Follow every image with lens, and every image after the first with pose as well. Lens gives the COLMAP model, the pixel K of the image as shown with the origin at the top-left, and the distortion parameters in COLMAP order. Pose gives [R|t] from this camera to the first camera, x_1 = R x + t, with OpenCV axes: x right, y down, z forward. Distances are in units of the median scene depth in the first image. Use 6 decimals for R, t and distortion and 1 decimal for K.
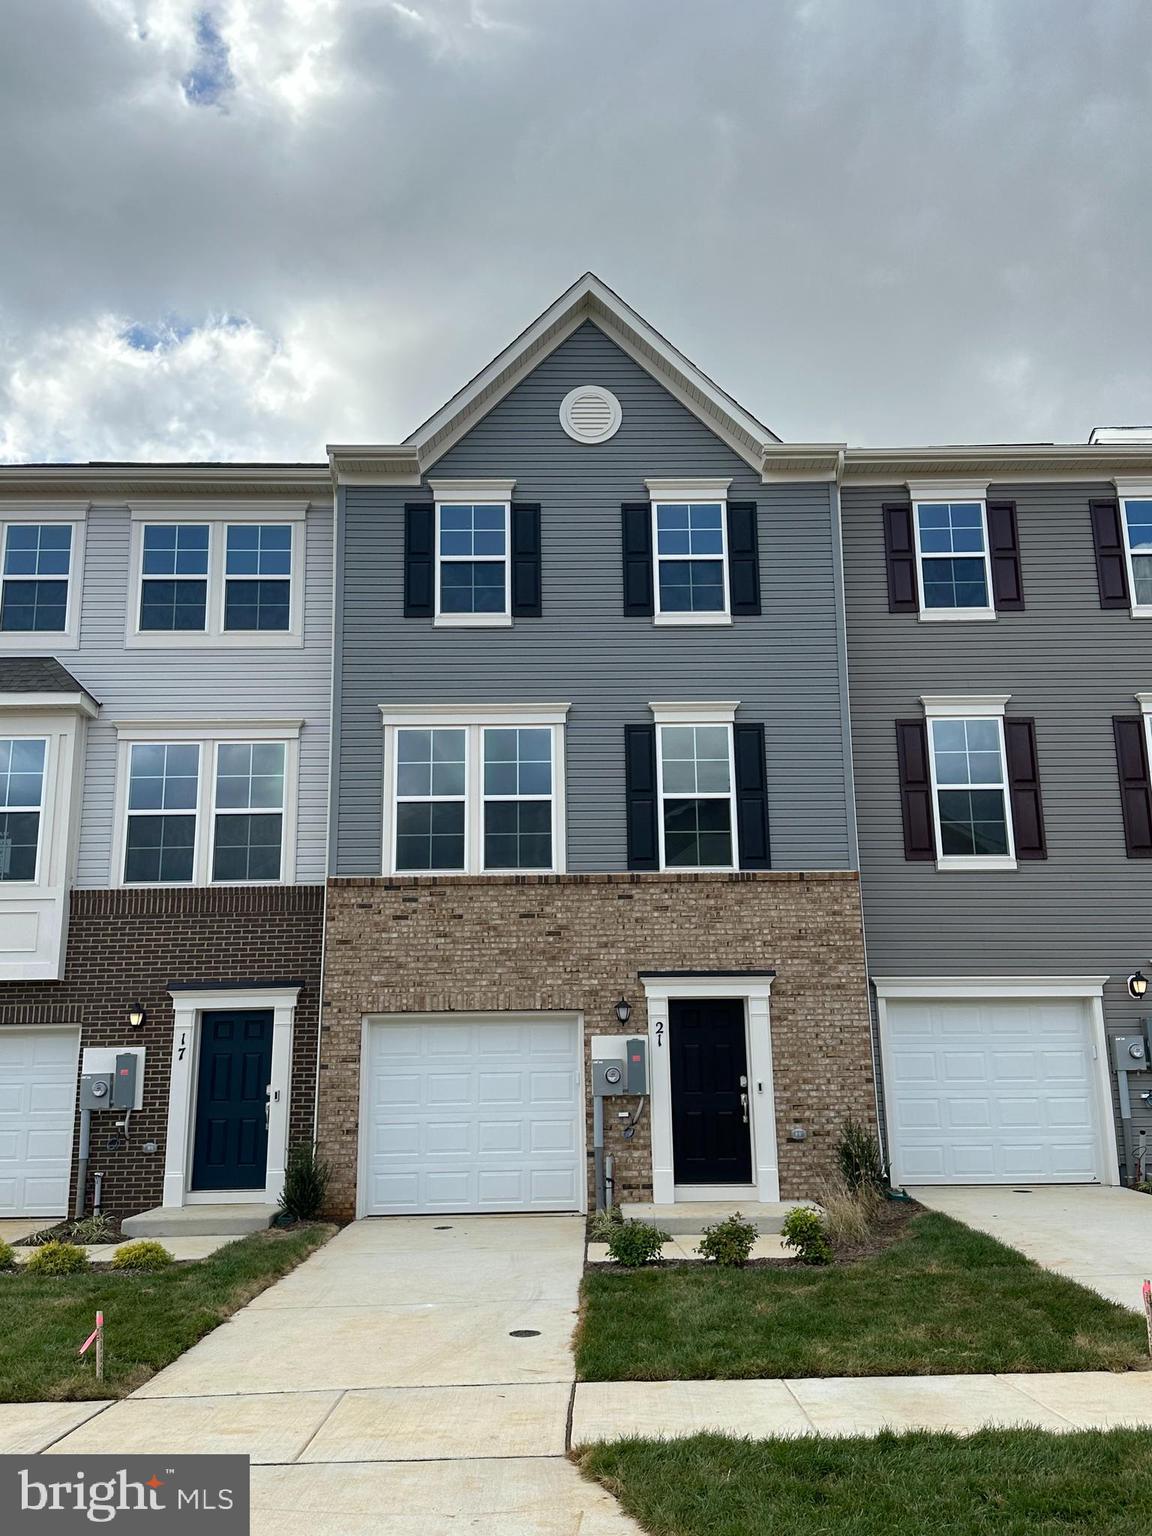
lens RADIAL K [[1366.4, 0, 580.8], [0, 1366.4, 765.5], [0, 0, 1]] dist [0.072225, 0.011884]
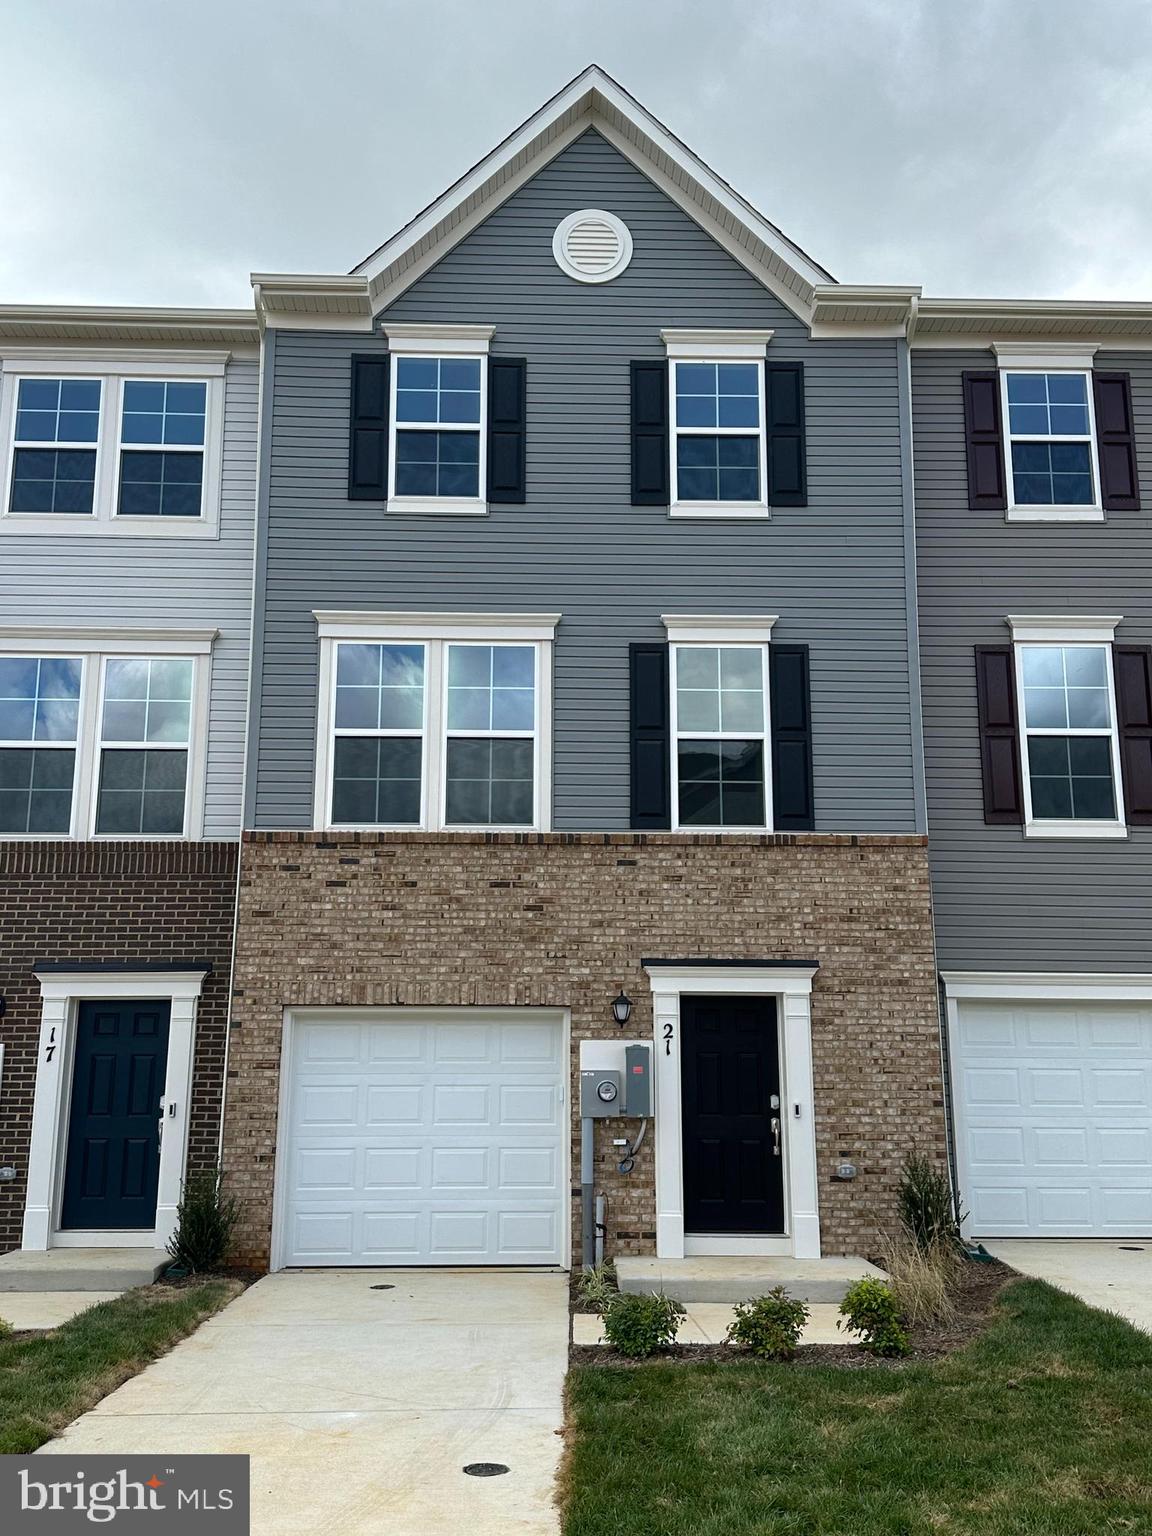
lens RADIAL K [[1508.1, 0, 572.3], [0, 1508.1, 770.8], [0, 0, 1]] dist [0.058758, 0.000000]
pose [[0.999798, 0.018663, 0.007432, -0.005621], [-0.018777, 0.999702, 0.015589, 0.030879], [-0.007139, -0.015725, 0.999851, 0.144208]]
